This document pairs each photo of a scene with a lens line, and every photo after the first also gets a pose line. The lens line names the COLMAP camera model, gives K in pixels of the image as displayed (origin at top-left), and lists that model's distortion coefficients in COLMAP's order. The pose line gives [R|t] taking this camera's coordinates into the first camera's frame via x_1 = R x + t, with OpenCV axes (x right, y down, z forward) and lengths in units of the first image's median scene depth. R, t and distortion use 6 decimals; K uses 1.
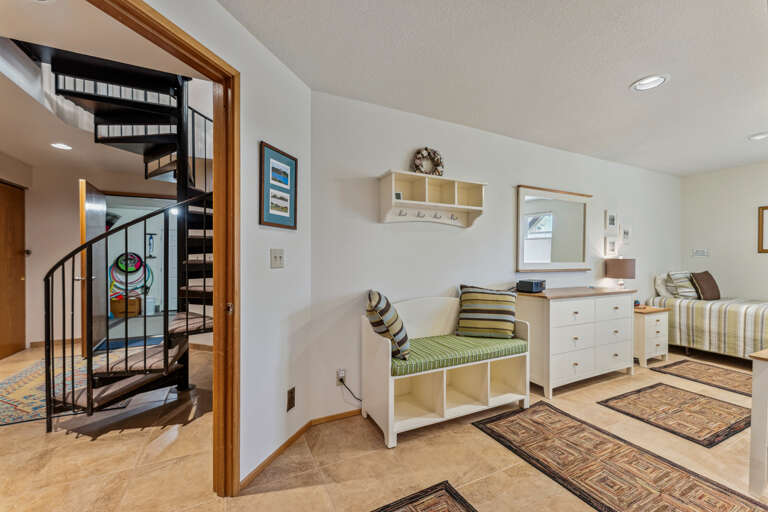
lens RADIAL K [[307.5, 0, 381.2], [0, 307.5, 259.2], [0, 0, 1]] dist [0.000368, -0.000044]
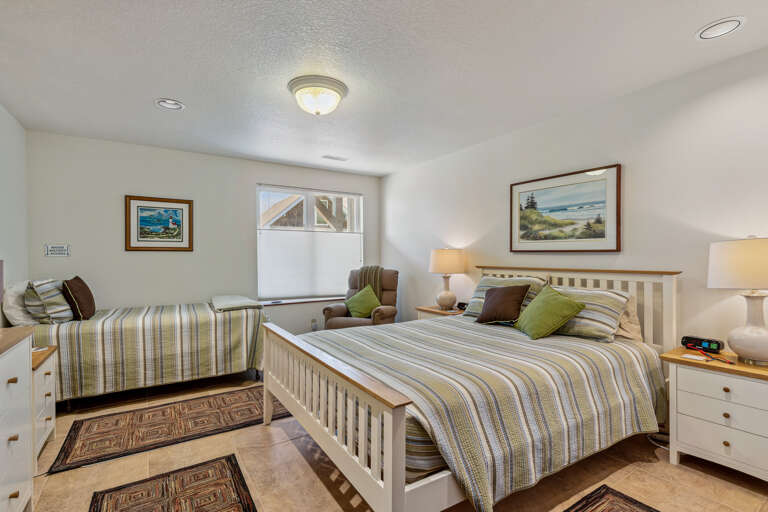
lens RADIAL K [[364.2, 0, 380.9], [0, 364.2, 258.7], [0, 0, 1]] dist [-0.000443, 0.000010]
pose [[-0.120797, -0.008884, 0.992637, 0.233811], [0.009897, 0.999899, 0.010154, -0.003505], [-0.992628, 0.011051, -0.120697, 0.589130]]
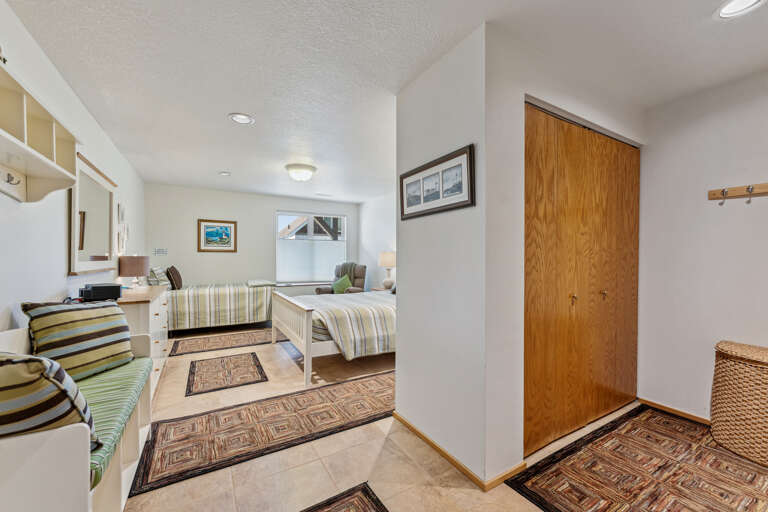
lens RADIAL K [[307.5, 0, 381.2], [0, 307.5, 259.2], [0, 0, 1]] dist [0.000368, -0.000044]
pose [[-0.080297, -0.011353, 0.996706, -0.324208], [0.001574, 0.999932, 0.011517, -0.002500], [-0.996770, 0.002493, -0.080274, 0.373969]]
